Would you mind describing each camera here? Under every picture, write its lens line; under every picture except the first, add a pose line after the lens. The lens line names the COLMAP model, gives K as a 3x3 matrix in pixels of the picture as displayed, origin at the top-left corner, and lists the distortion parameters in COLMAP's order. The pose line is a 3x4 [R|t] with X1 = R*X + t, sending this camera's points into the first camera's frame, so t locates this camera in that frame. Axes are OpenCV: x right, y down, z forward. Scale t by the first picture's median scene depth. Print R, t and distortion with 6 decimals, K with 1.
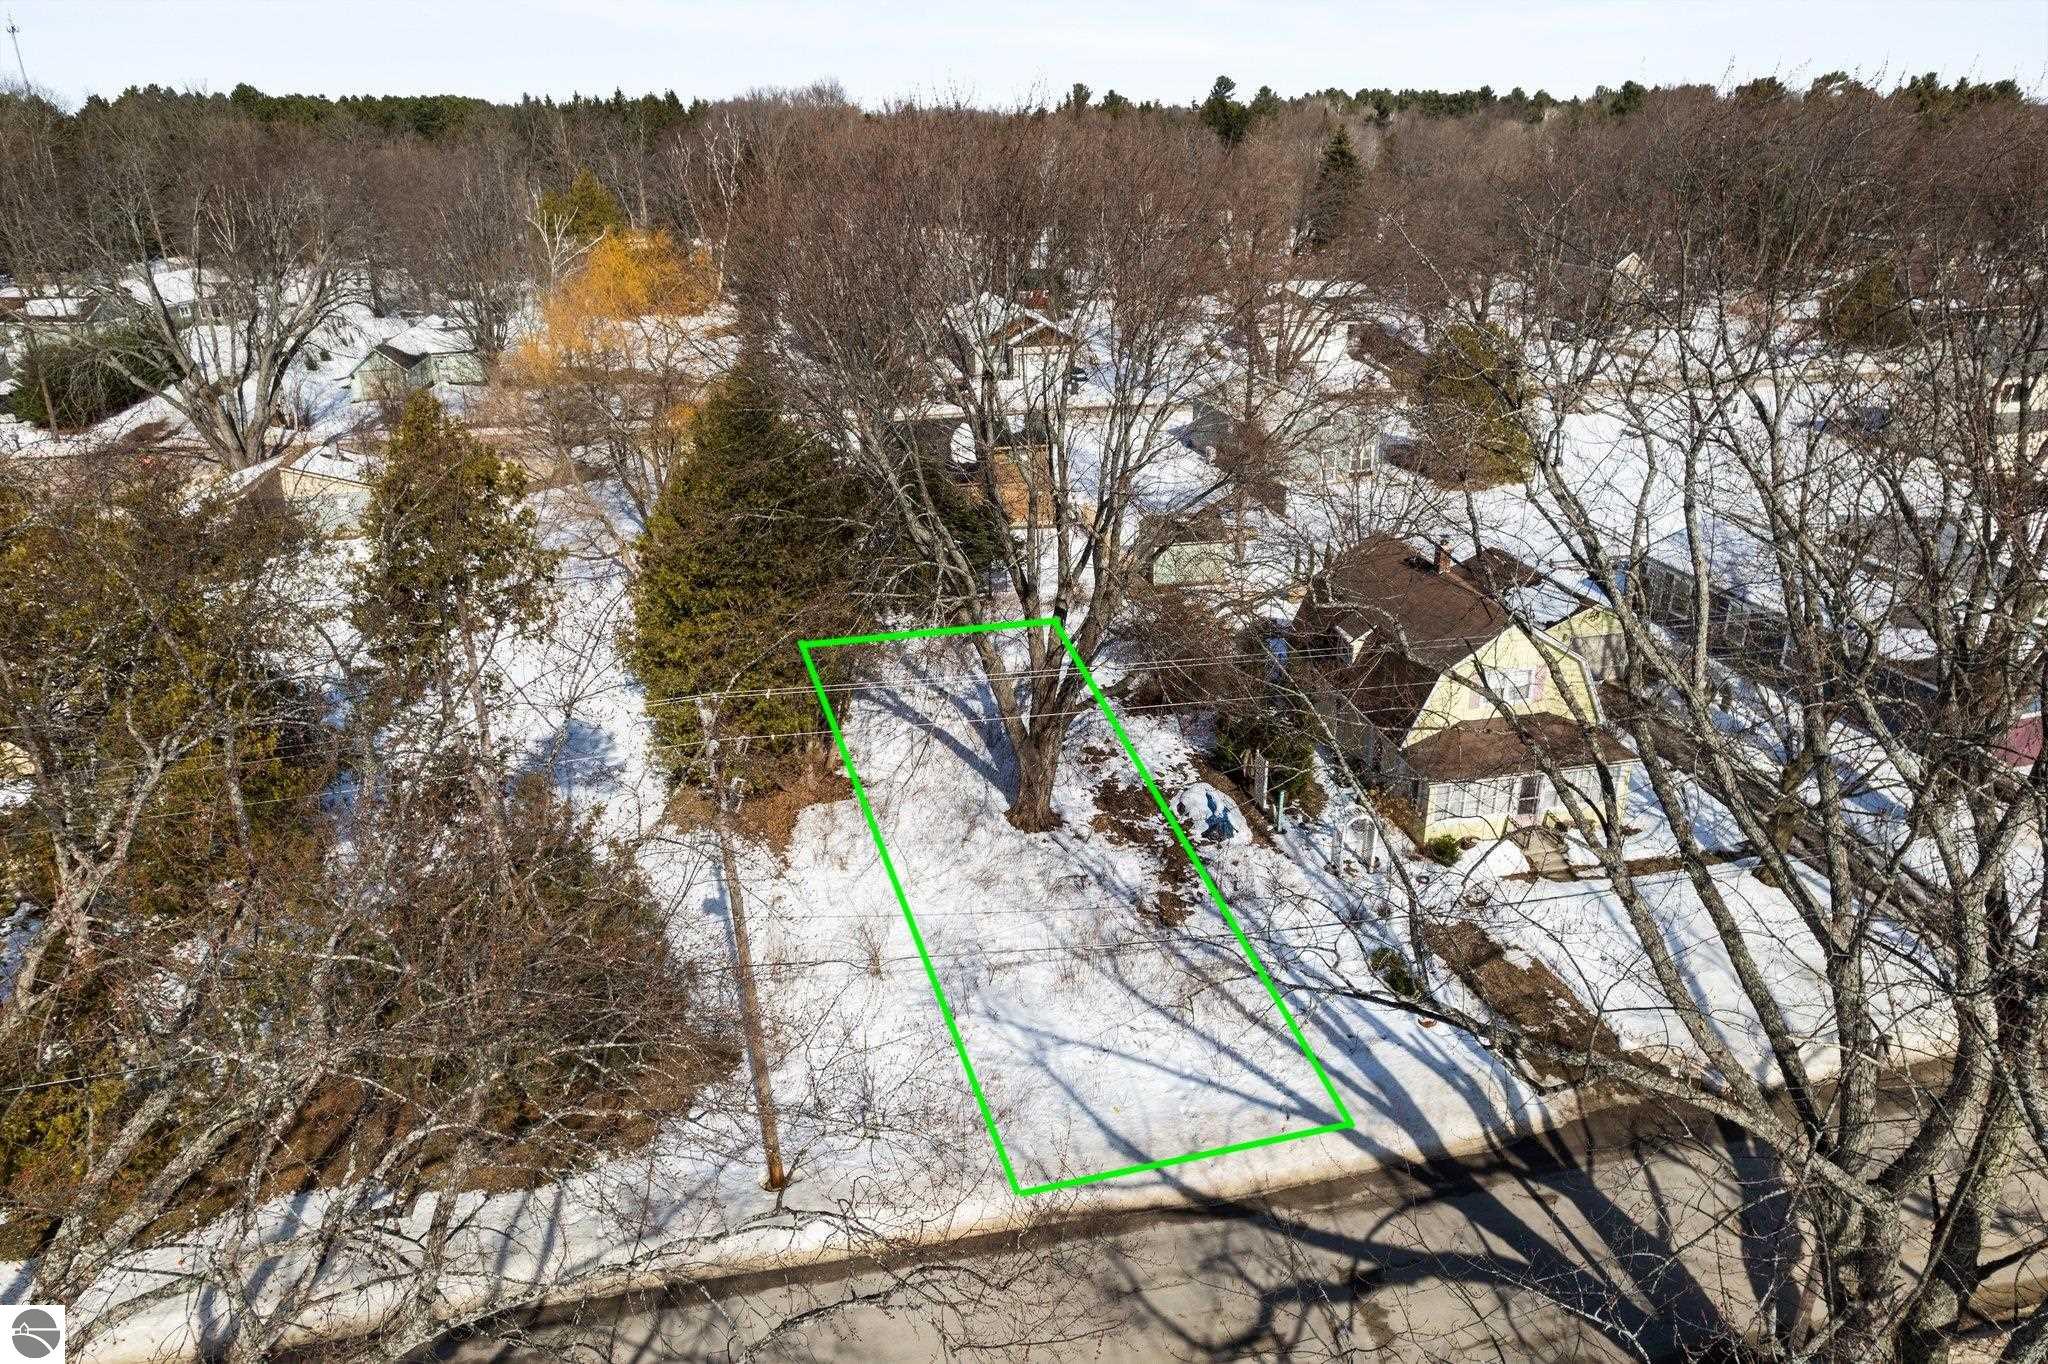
lens RADIAL K [[1309.6, 0, 1024.0], [0, 1309.6, 682.0], [0, 0, 1]] dist [-0.091591, 0.055362]
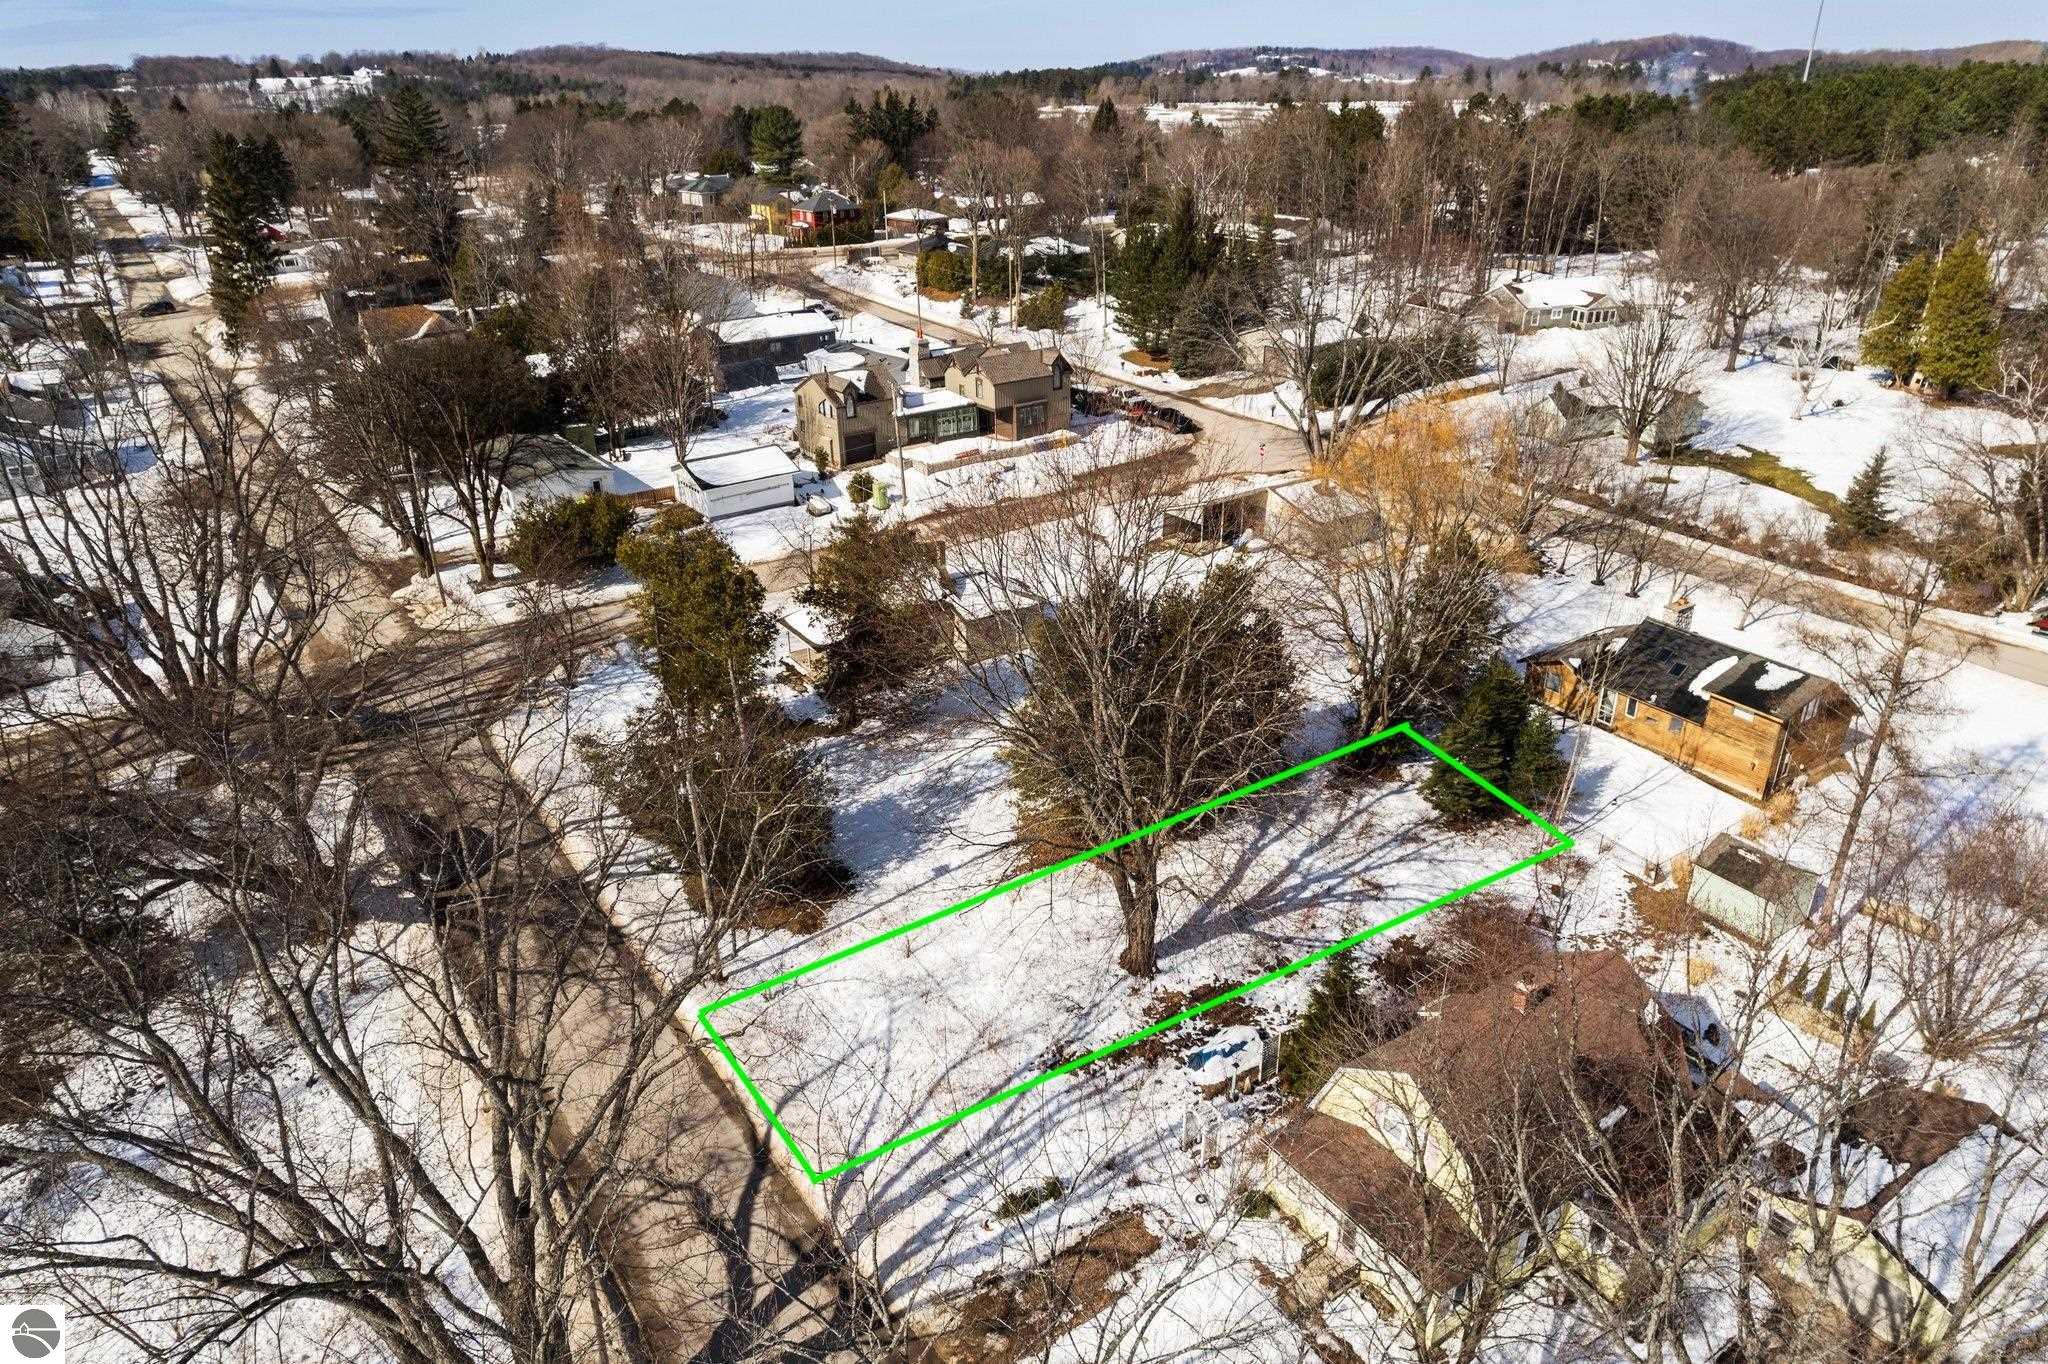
lens RADIAL K [[1309.6, 0, 1024.0], [0, 1309.6, 682.0], [0, 0, 1]] dist [-0.091591, 0.055362]
pose [[0.399012, 0.398993, -0.825587, 1.308461], [-0.352629, 0.897895, 0.263510, -0.629506], [0.846429, 0.185983, 0.498967, 0.344044]]
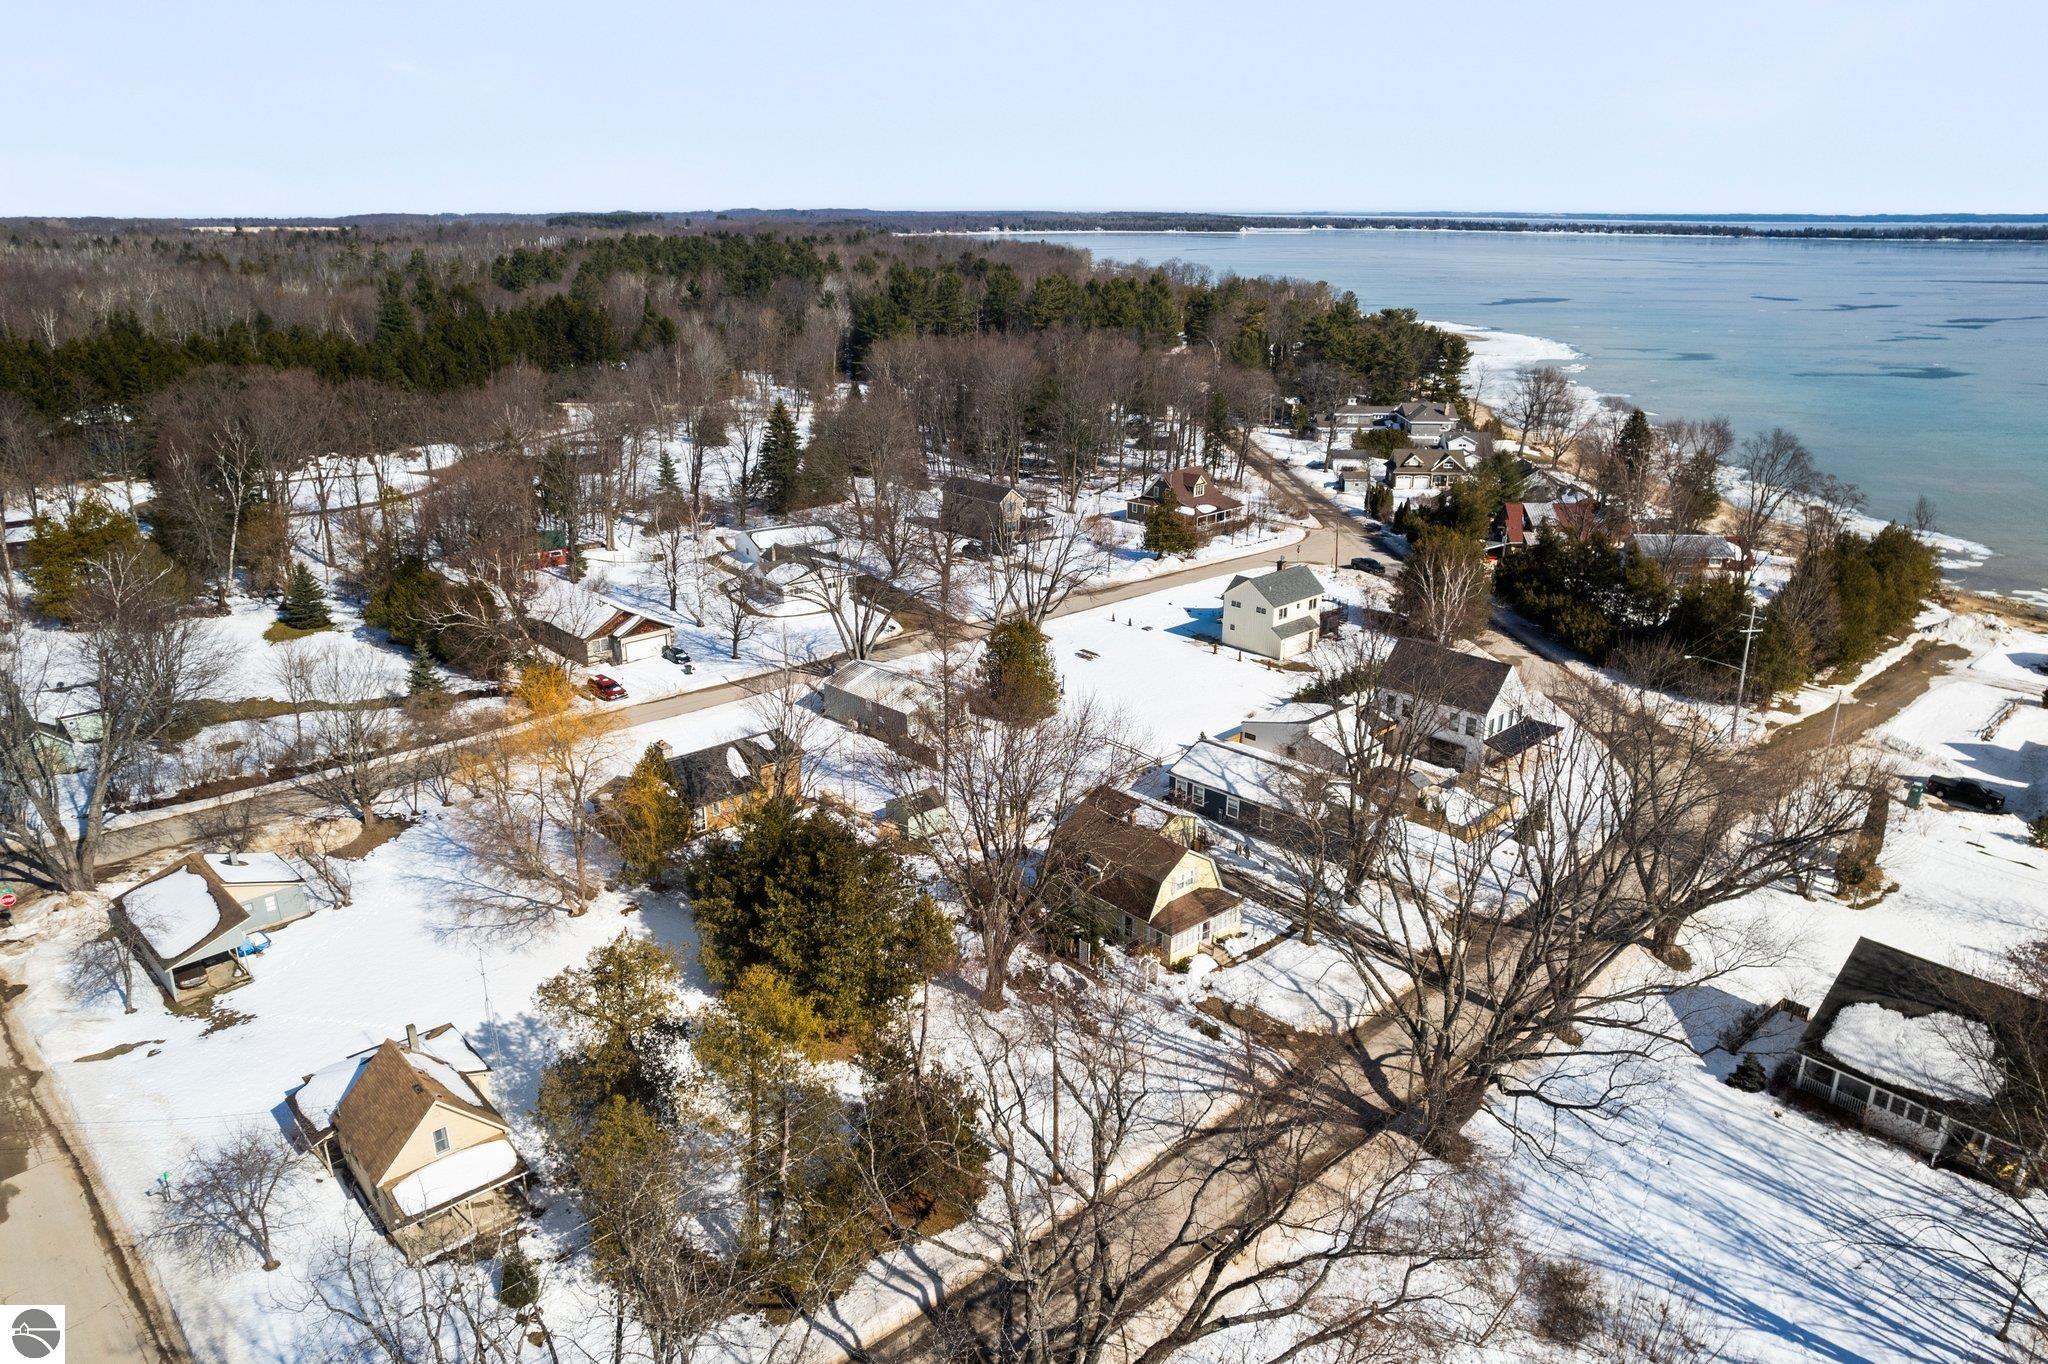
lens RADIAL K [[1309.6, 0, 1024.0], [0, 1309.6, 682.0], [0, 0, 1]] dist [-0.091591, 0.055362]
pose [[0.860055, -0.148329, 0.488164, -1.182397], [0.189327, 0.981276, -0.035397, -0.406725], [-0.473773, 0.122866, 0.872034, -1.065969]]
